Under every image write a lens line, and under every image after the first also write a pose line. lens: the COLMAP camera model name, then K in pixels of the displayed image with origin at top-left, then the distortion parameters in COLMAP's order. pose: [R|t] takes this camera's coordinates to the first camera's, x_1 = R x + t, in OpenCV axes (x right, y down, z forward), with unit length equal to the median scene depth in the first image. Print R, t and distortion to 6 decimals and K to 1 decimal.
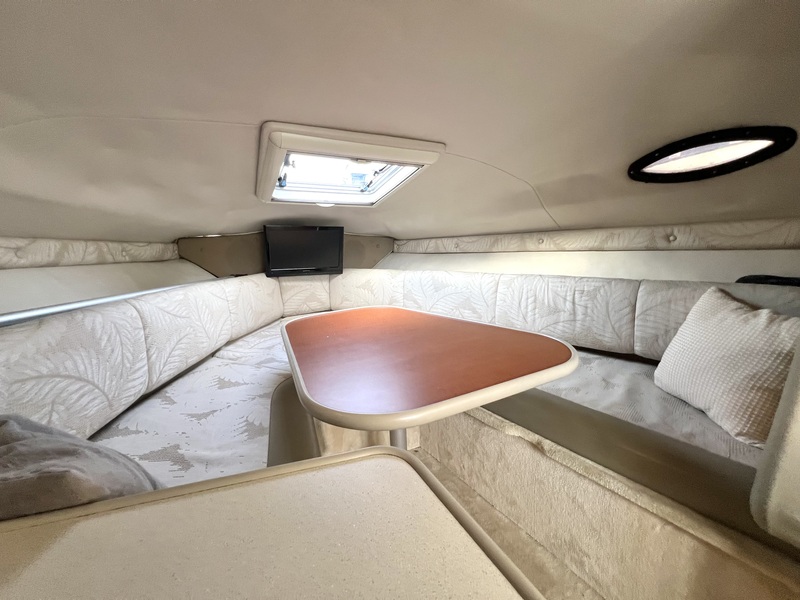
lens RADIAL K [[319.8, 0, 398.2], [0, 319.8, 300.8], [0, 0, 1]] dist [-0.002467, 0.000997]
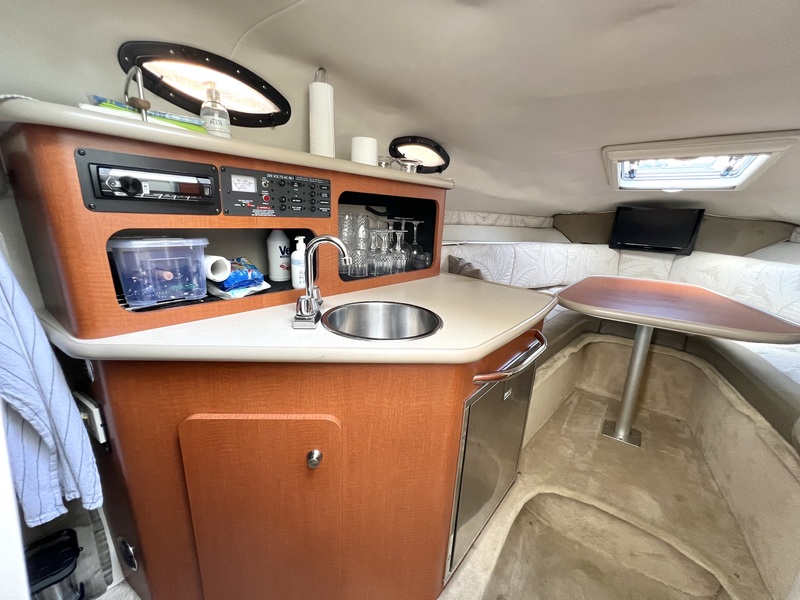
lens RADIAL K [[319.8, 0, 398.2], [0, 319.8, 300.8], [0, 0, 1]] dist [-0.002467, 0.000997]
pose [[0.436769, 0.274042, -0.856816, 0.373554], [-0.203630, 0.957865, 0.202559, 0.041168], [0.876223, 0.086002, 0.474169, -0.321004]]
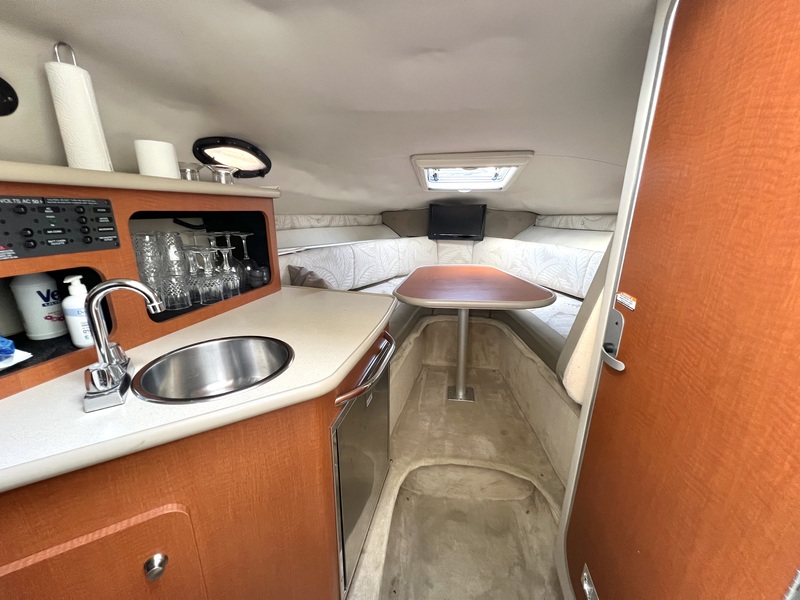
lens RADIAL K [[319.8, 0, 398.2], [0, 319.8, 300.8], [0, 0, 1]] dist [-0.002467, 0.000997]
pose [[0.809852, 0.181189, -0.557952, 0.360373], [-0.119665, 0.982132, 0.145248, 0.008680], [0.574299, -0.050862, 0.817064, -0.313328]]
